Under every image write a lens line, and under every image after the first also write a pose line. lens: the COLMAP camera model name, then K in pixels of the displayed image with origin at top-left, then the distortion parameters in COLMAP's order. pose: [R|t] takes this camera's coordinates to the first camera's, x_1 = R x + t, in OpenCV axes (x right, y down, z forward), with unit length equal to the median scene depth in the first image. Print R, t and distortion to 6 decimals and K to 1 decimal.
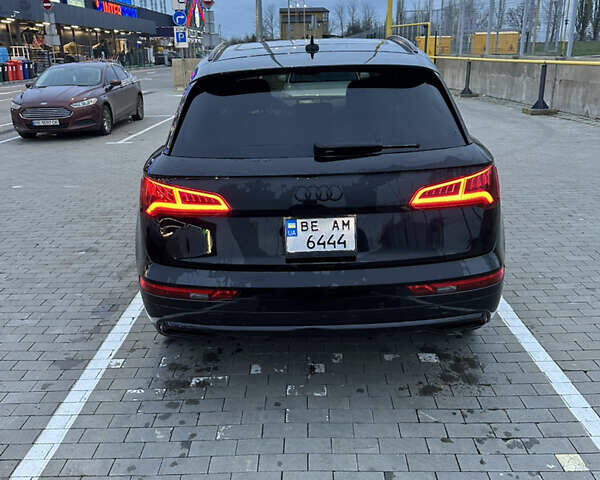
lens RADIAL K [[563.5, 0, 298.5], [0, 563.5, 221.0], [0, 0, 1]] dist [0.141920, -0.251492]
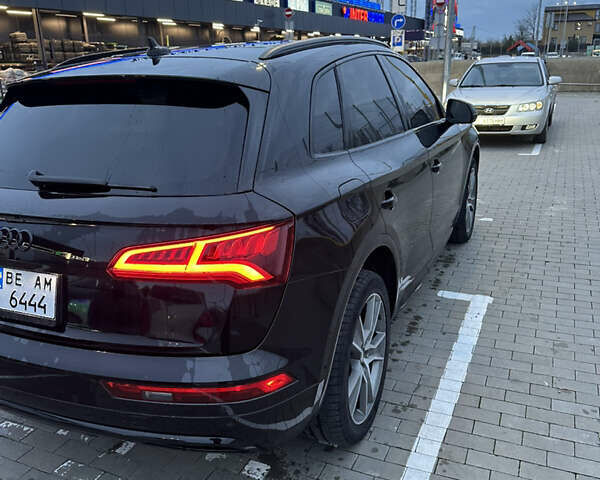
lens RADIAL K [[563.5, 0, 298.5], [0, 563.5, 221.0], [0, 0, 1]] dist [0.141920, -0.251492]
pose [[0.911087, 0.110114, -0.397234, 0.686179], [-0.112109, 0.993528, 0.018278, -0.129058], [0.396676, 0.027881, 0.917535, 0.419443]]
